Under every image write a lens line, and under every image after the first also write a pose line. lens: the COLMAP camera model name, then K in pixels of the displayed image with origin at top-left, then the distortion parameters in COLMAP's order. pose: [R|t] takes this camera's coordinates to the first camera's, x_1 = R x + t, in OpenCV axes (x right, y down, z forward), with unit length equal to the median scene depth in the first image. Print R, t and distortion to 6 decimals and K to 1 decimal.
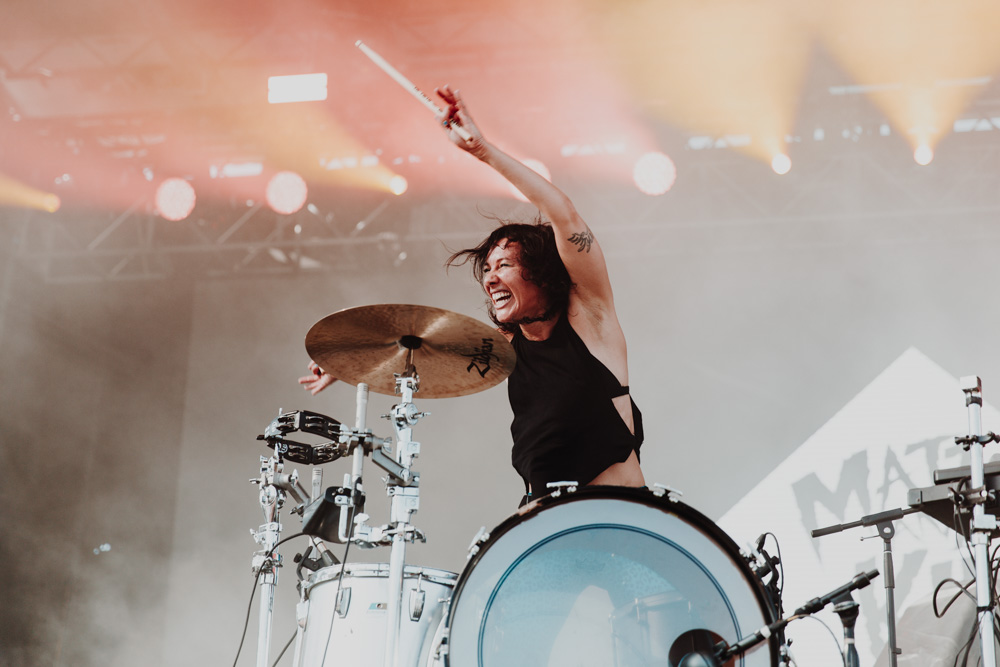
lens RADIAL K [[1969.1, 0, 500.0], [0, 1969.1, 333.5], [0, 0, 1]] dist [0.019521, 0.018626]
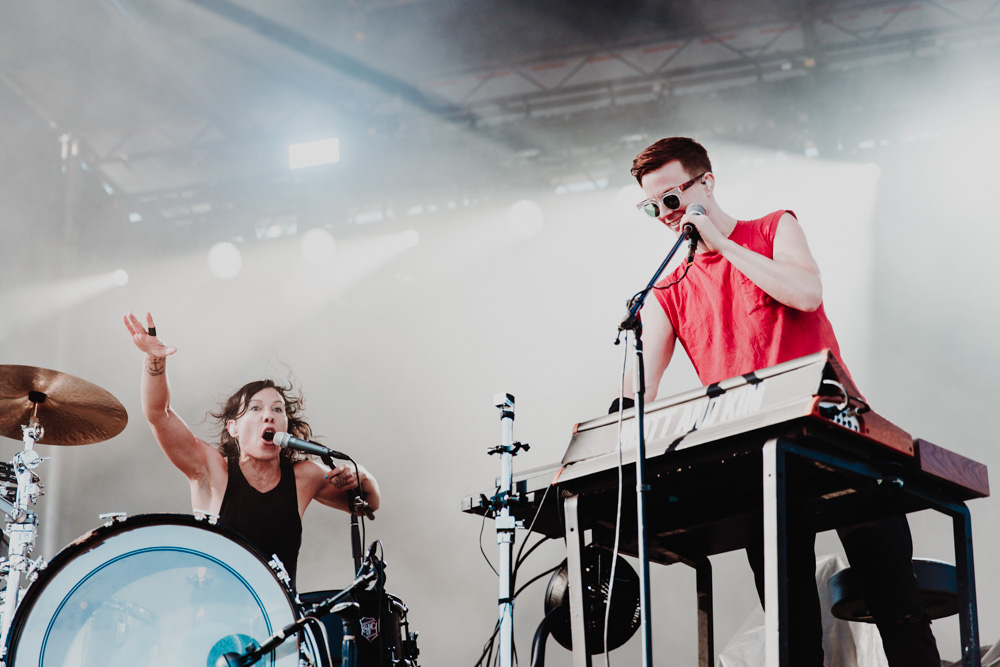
lens RADIAL K [[1769.9, 0, 540.4], [0, 1769.9, 334.5], [0, 0, 1]] dist [-0.030319, 0.111295]
pose [[0.994007, -0.073299, -0.081099, 0.345329], [0.072568, 0.997292, -0.011937, 0.001814], [0.081754, 0.005980, 0.996635, -0.007430]]
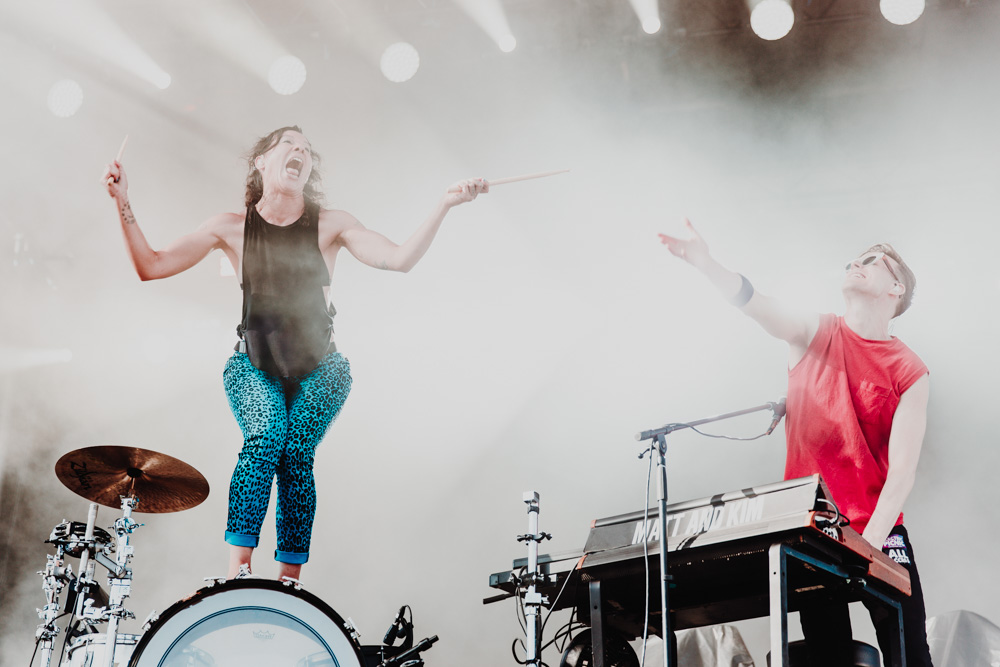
lens RADIAL K [[1459.6, 0, 494.3], [0, 1459.6, 357.5], [0, 0, 1]] dist [-0.008415, -0.120910]
pose [[0.999800, -0.015670, 0.012432, 0.202247], [0.016290, 0.998543, -0.051444, -0.019996], [-0.011607, 0.051636, 0.998598, -0.028221]]
